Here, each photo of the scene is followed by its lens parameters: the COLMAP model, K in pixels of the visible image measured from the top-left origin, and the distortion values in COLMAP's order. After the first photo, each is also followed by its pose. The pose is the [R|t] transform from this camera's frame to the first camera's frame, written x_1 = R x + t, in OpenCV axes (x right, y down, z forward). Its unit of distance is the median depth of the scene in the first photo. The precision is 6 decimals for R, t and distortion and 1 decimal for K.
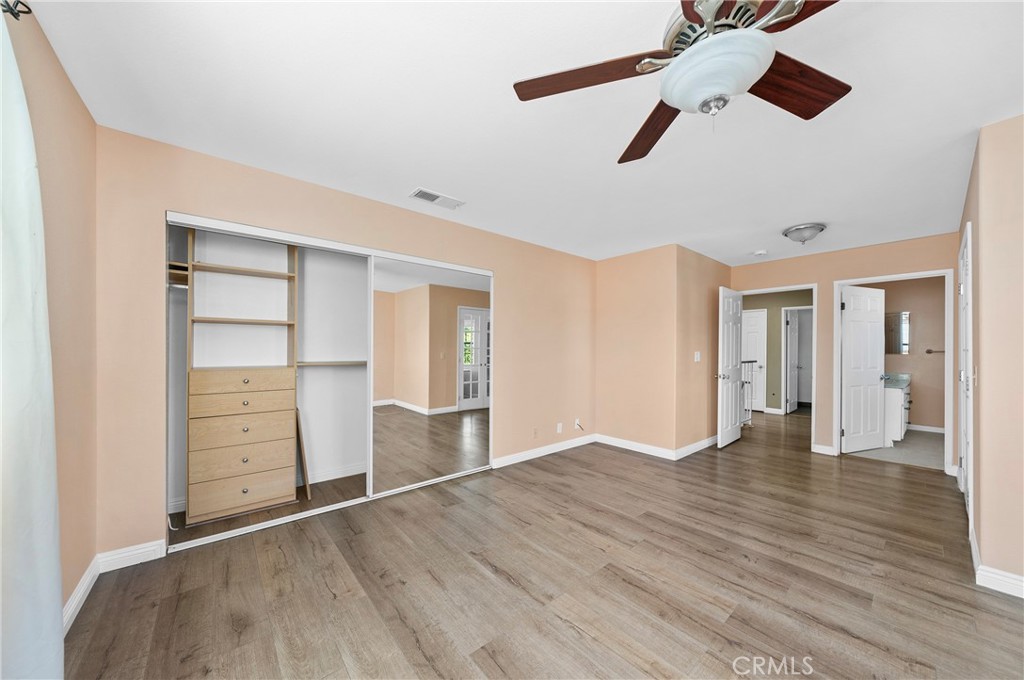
lens RADIAL K [[351.6, 0, 512.0], [0, 351.6, 345.9], [0, 0, 1]] dist [-0.005336, 0.000136]
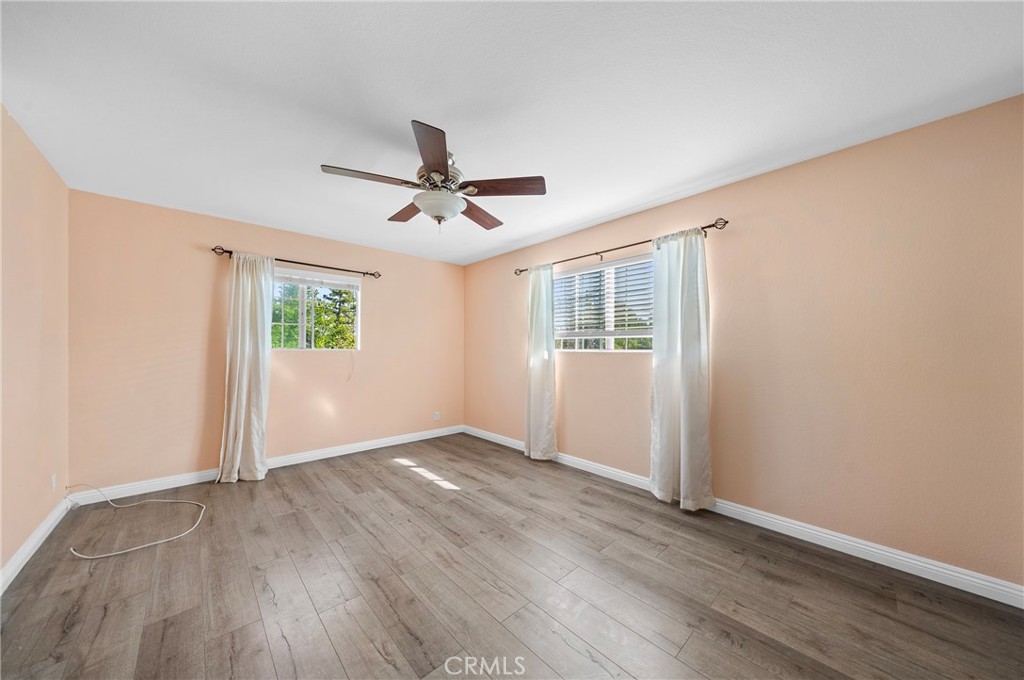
lens RADIAL K [[351.6, 0, 512.7], [0, 351.6, 348.0], [0, 0, 1]] dist [-0.005336, 0.000136]
pose [[-0.998760, -0.009847, -0.048811, 0.176577], [-0.009048, 0.999822, -0.016563, 0.028535], [0.048965, -0.016101, -0.998671, 1.955919]]
